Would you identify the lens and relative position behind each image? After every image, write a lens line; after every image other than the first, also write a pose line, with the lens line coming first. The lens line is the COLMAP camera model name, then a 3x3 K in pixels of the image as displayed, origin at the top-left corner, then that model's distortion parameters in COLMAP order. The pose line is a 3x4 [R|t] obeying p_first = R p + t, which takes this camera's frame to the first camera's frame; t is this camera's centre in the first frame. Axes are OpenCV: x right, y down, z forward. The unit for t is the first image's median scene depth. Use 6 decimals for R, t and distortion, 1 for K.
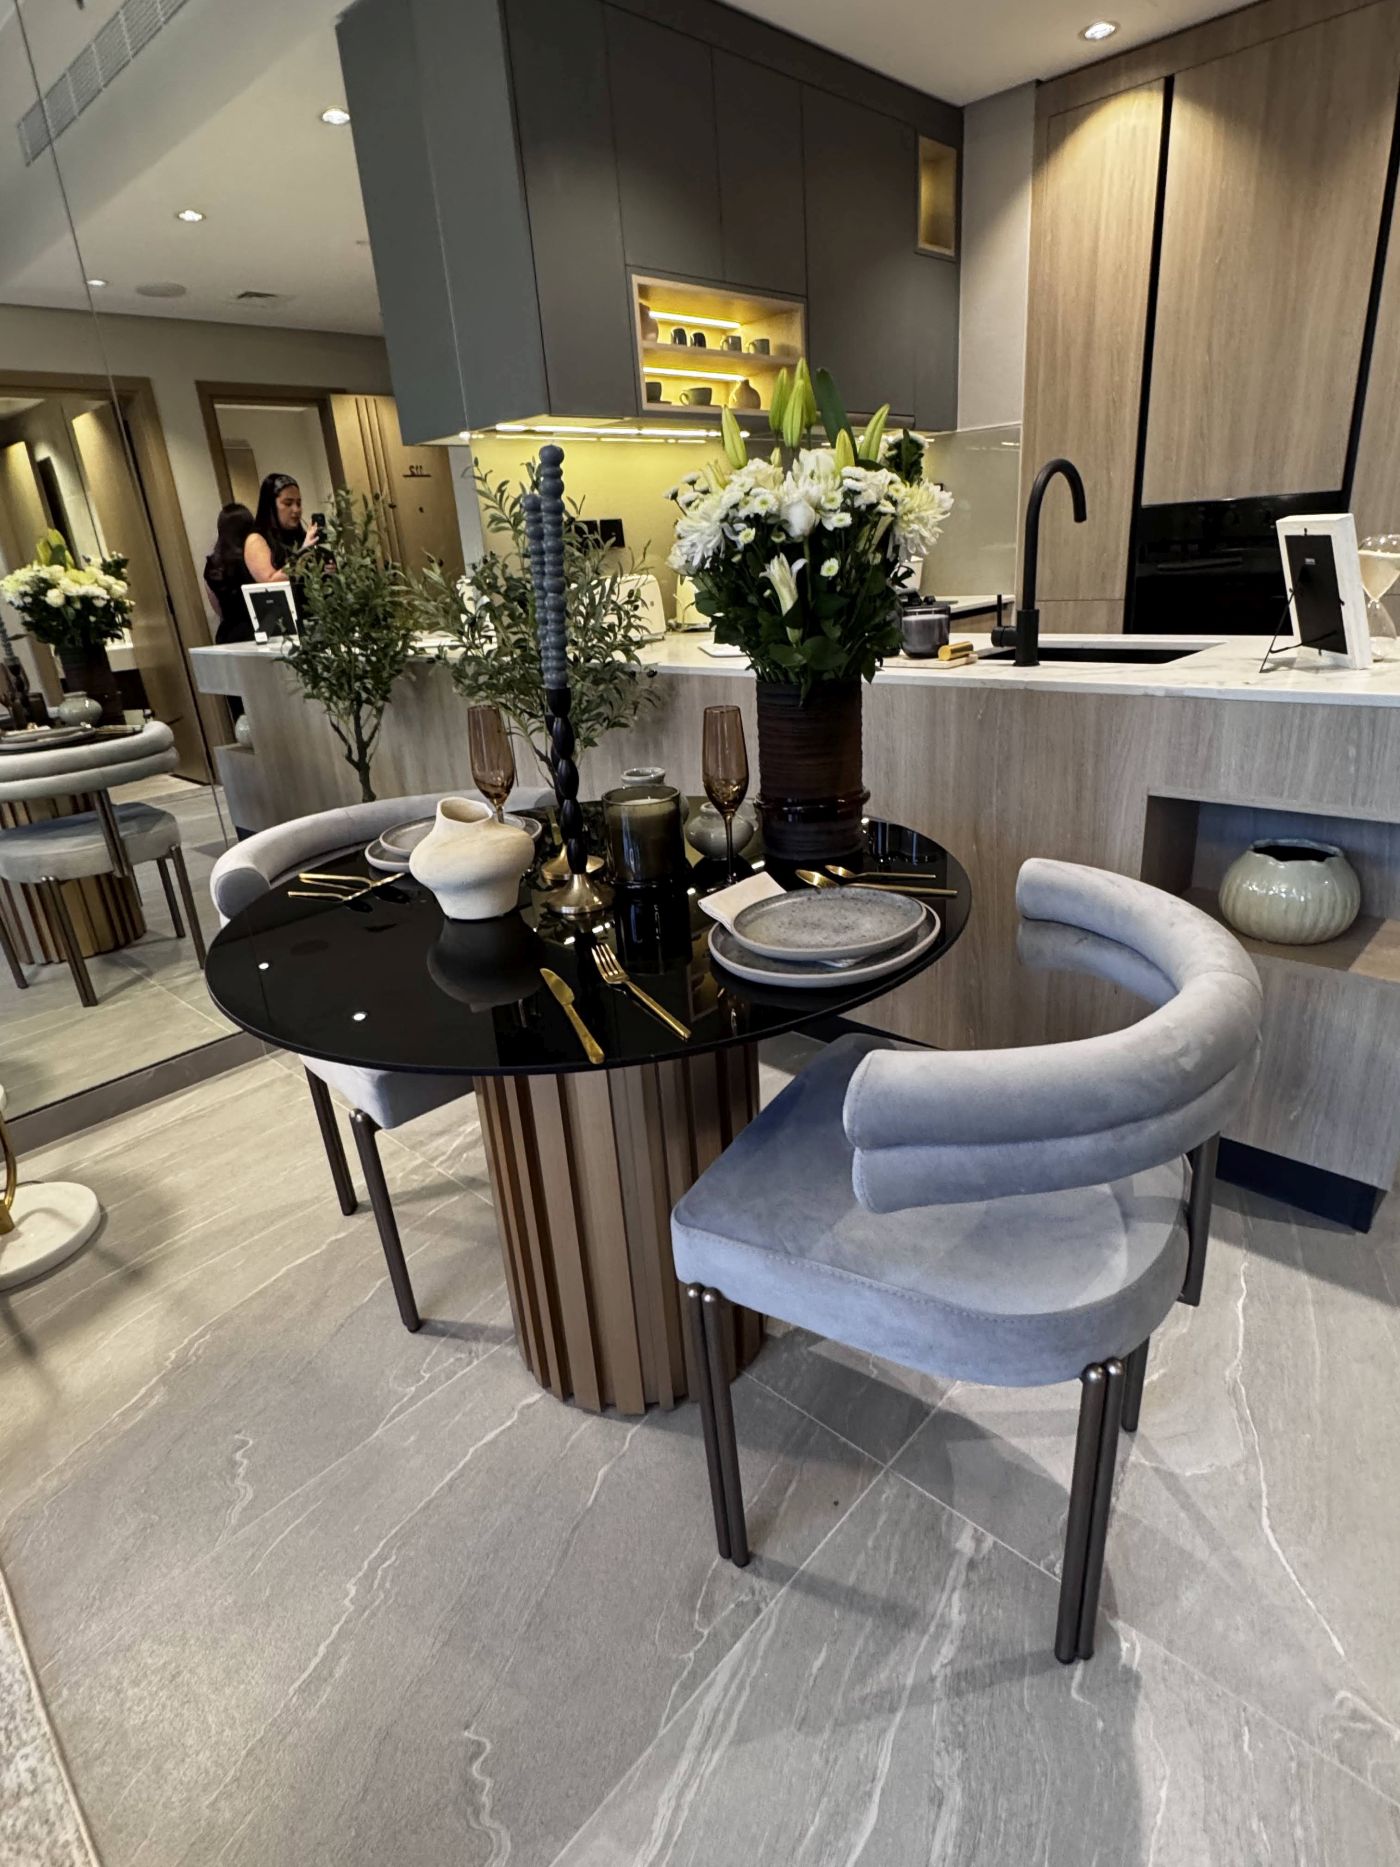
lens RADIAL K [[992.5, 0, 698.1], [0, 992.5, 930.3], [0, 0, 1]] dist [-0.002509, 0.000536]
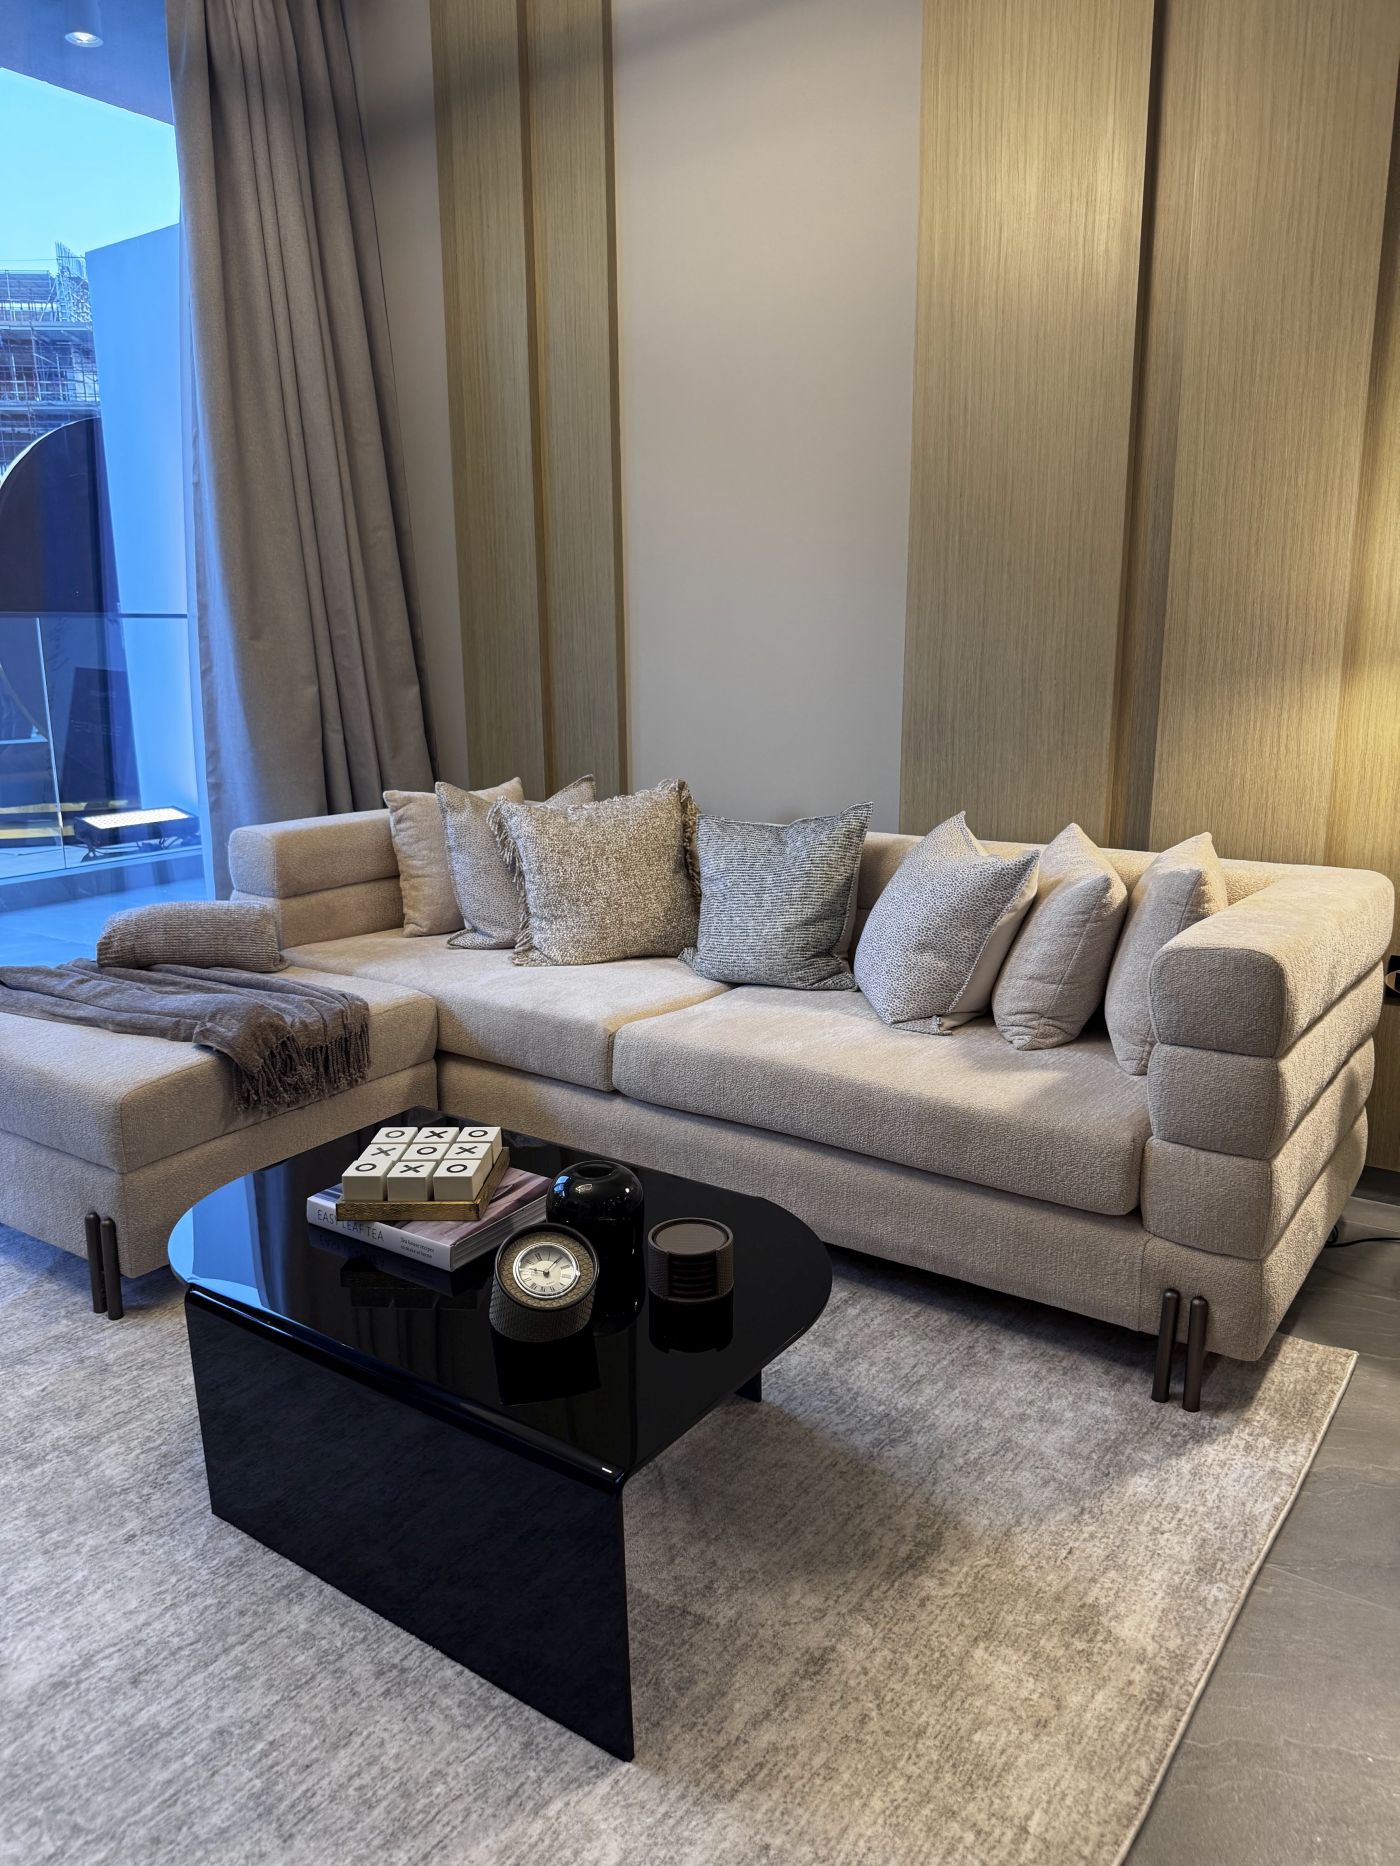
lens RADIAL K [[1303.8, 0, 707.8], [0, 1303.8, 933.5], [0, 0, 1]] dist [0.073434, -0.106478]
pose [[0.155649, 0.280014, -0.947294, 0.355099], [-0.359761, 0.909188, 0.209639, 0.012509], [0.919970, 0.308169, 0.242252, -0.129180]]
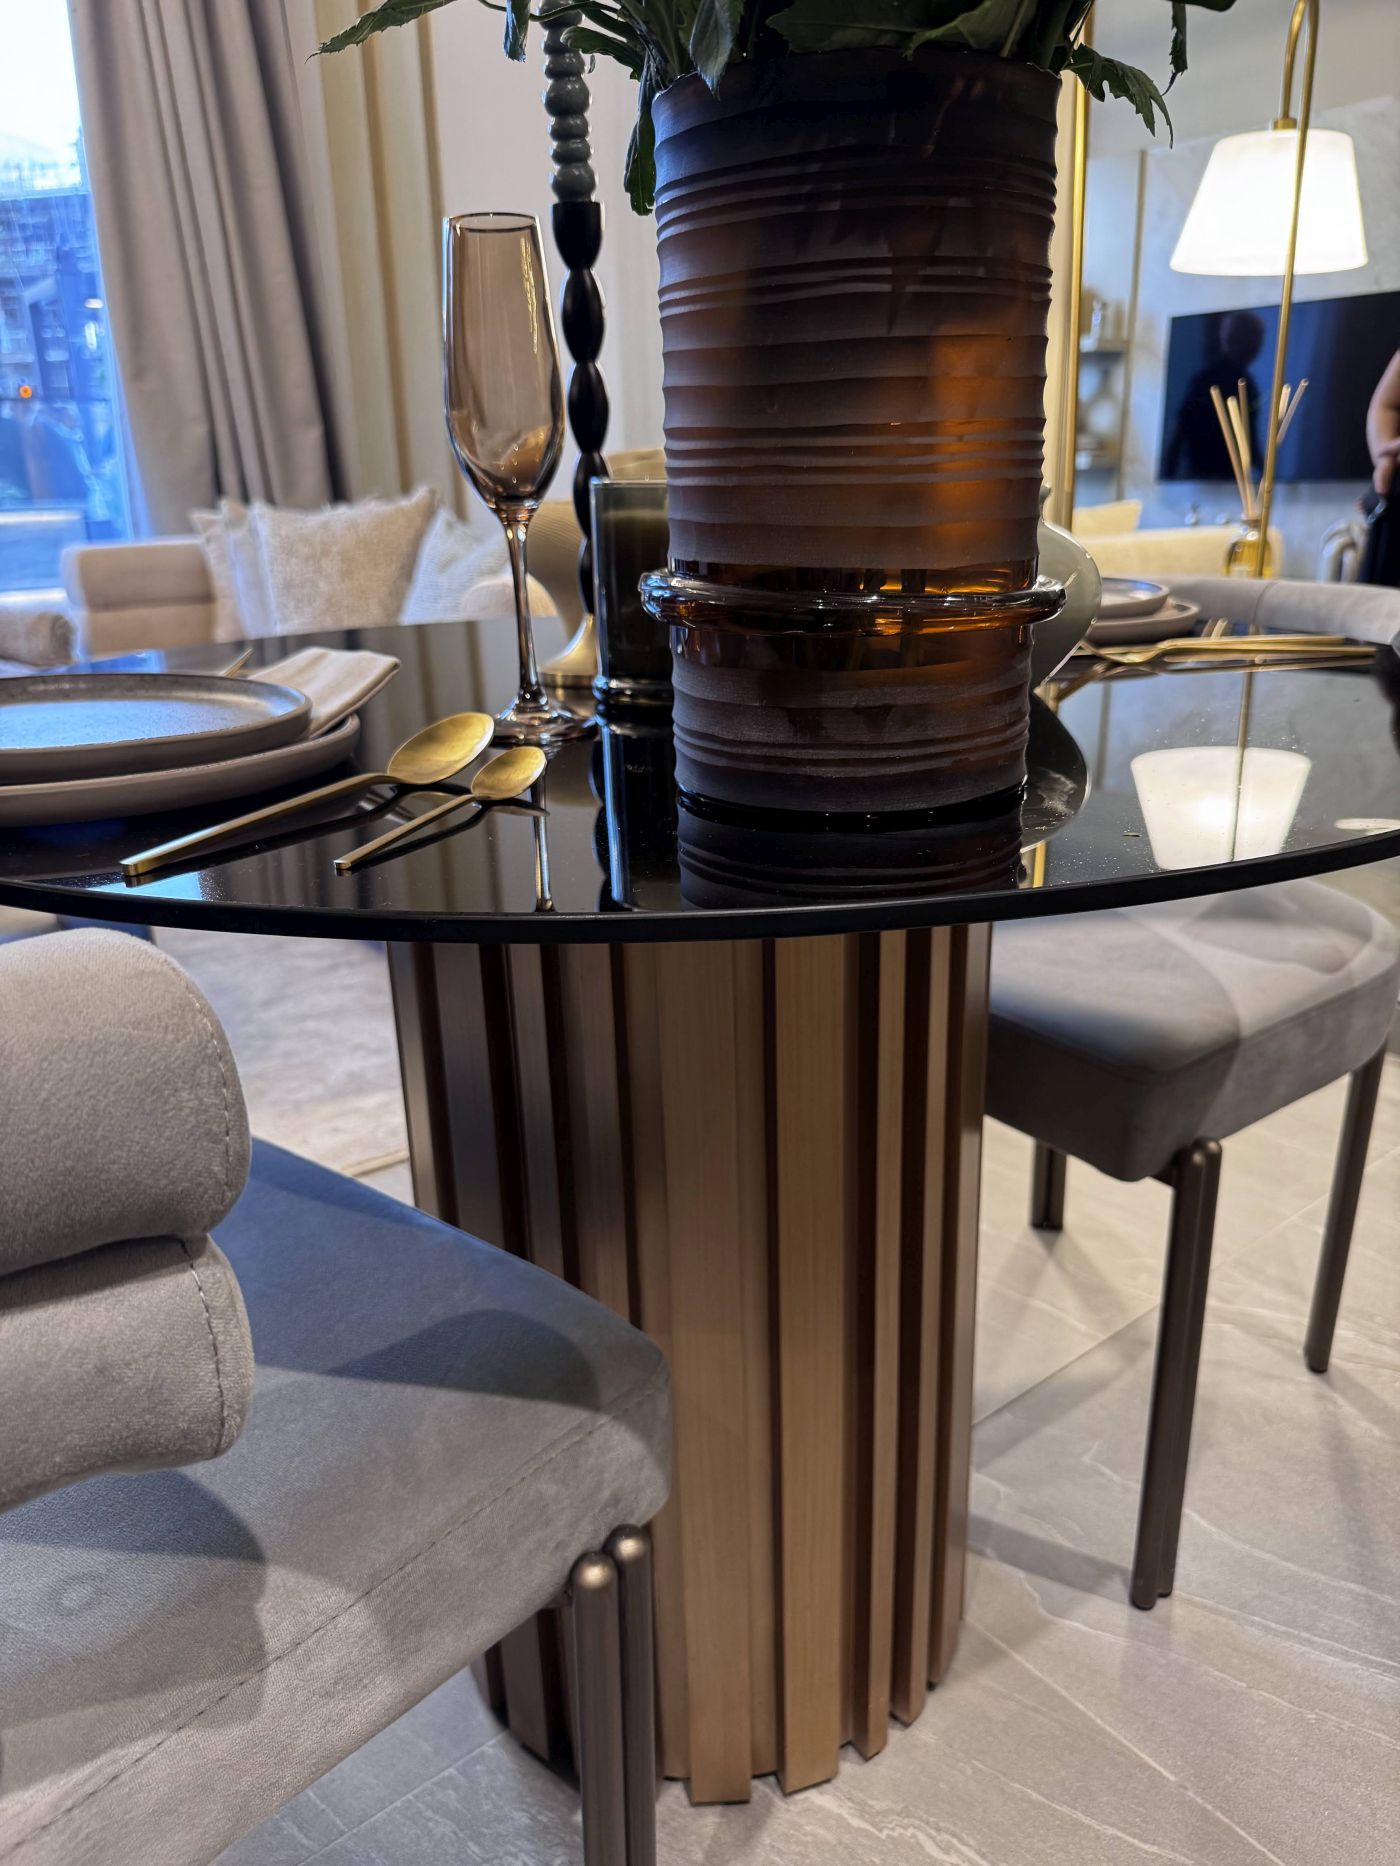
lens RADIAL K [[1341.2, 0, 703.7], [0, 1341.2, 936.1], [0, 0, 1]] dist [-0.005205, -0.009484]
pose [[-0.130919, 0.386584, -0.912915, 0.487082], [-0.326015, 0.852839, 0.407897, -0.187215], [0.936255, 0.351026, 0.014379, 0.963694]]
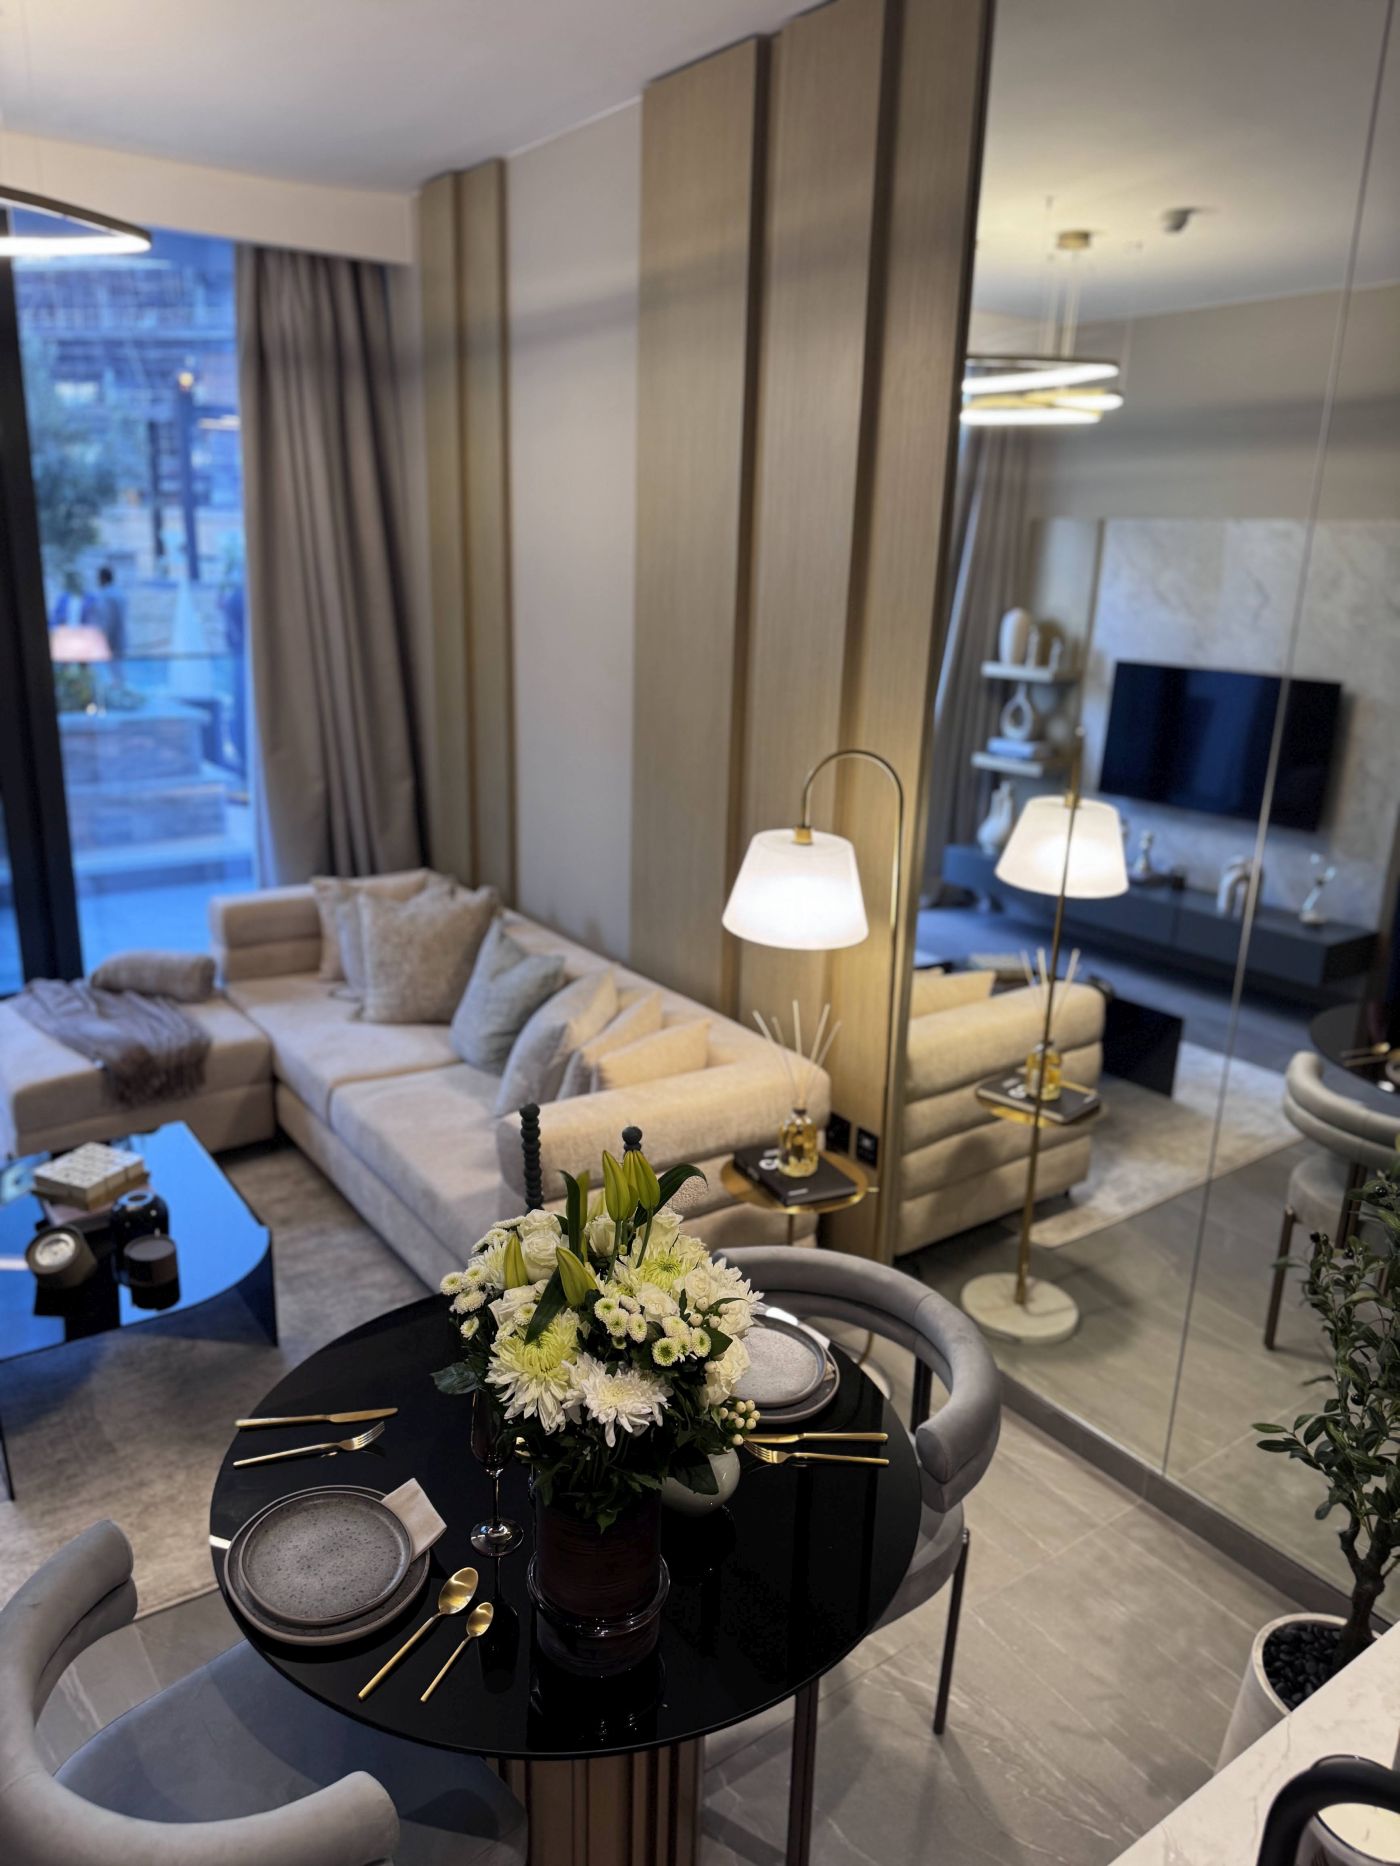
lens RADIAL K [[1303.8, 0, 707.8], [0, 1303.8, 933.5], [0, 0, 1]] dist [0.073434, -0.106478]
pose [[-0.177724, 0.334804, -0.925376, 0.913141], [-0.373773, 0.846911, 0.378200, -1.015822], [0.910334, 0.413096, -0.025375, 0.864341]]
